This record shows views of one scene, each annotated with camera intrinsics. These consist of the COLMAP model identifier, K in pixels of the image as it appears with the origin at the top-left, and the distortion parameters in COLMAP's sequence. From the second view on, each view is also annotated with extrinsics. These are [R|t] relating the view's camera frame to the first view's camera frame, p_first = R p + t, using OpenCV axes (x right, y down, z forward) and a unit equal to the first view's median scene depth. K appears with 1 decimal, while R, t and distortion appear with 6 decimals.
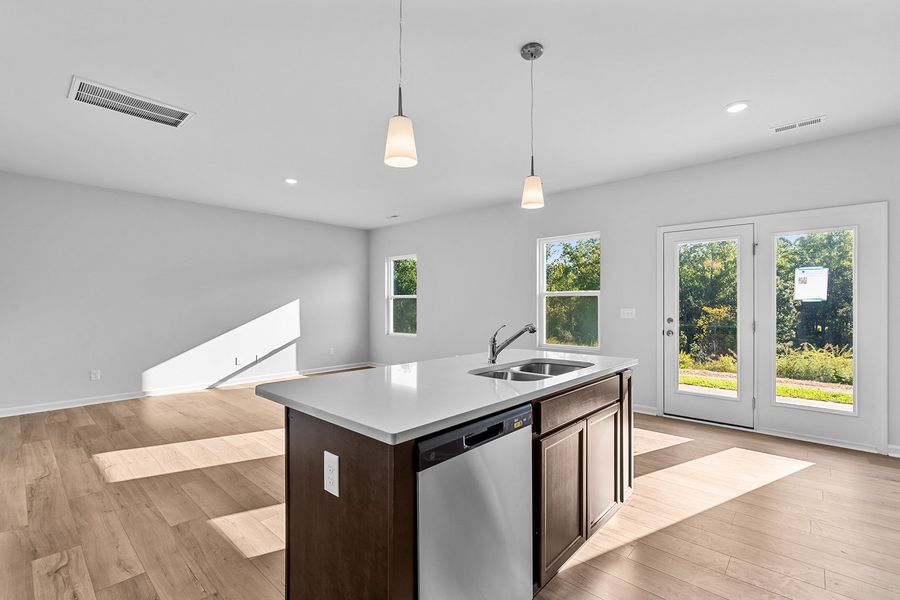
lens RADIAL K [[399.6, 0, 448.0], [0, 399.6, 304.5], [0, 0, 1]] dist [0.001447, -0.000079]
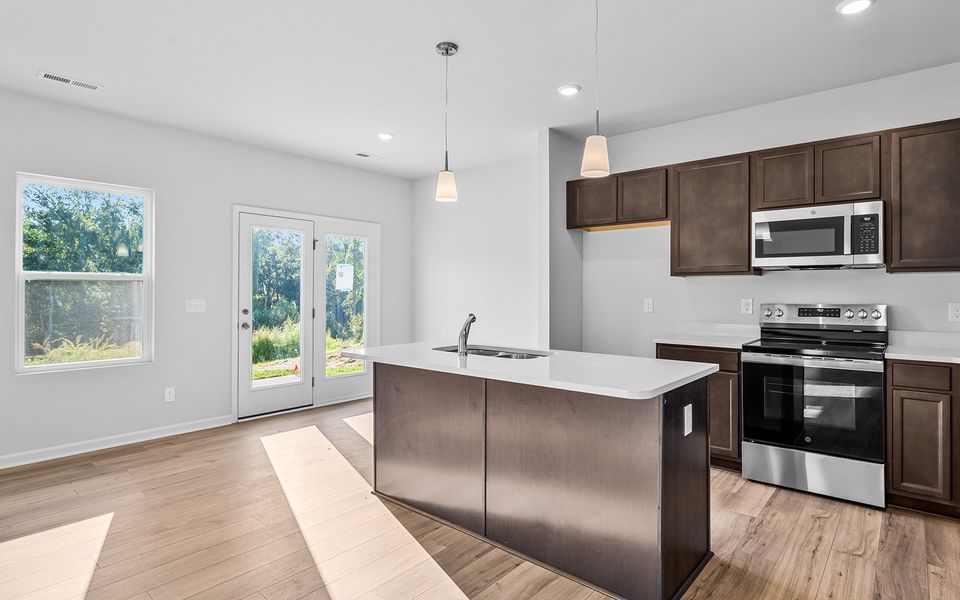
lens RADIAL K [[489.9, 0, 476.6], [0, 489.9, 291.6], [0, 0, 1]] dist [-0.001540, -0.000056]
pose [[-0.022081, 0.001447, 0.999755, -0.542796], [0.001891, 0.999997, -0.001406, -0.002867], [-0.999754, 0.001860, -0.022084, 0.504602]]
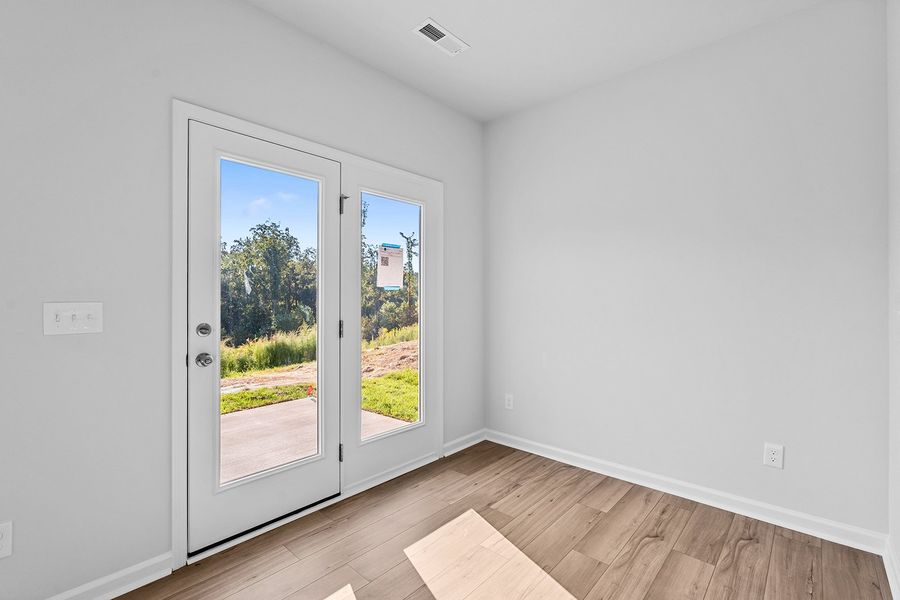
lens RADIAL K [[399.6, 0, 450.7], [0, 399.6, 299.3], [0, 0, 1]] dist [0.001447, -0.000079]
pose [[-0.004118, -0.000758, 0.999991, 0.124763], [0.005762, 0.999983, 0.000782, 0.008351], [-0.999975, 0.005765, -0.004113, 0.731125]]
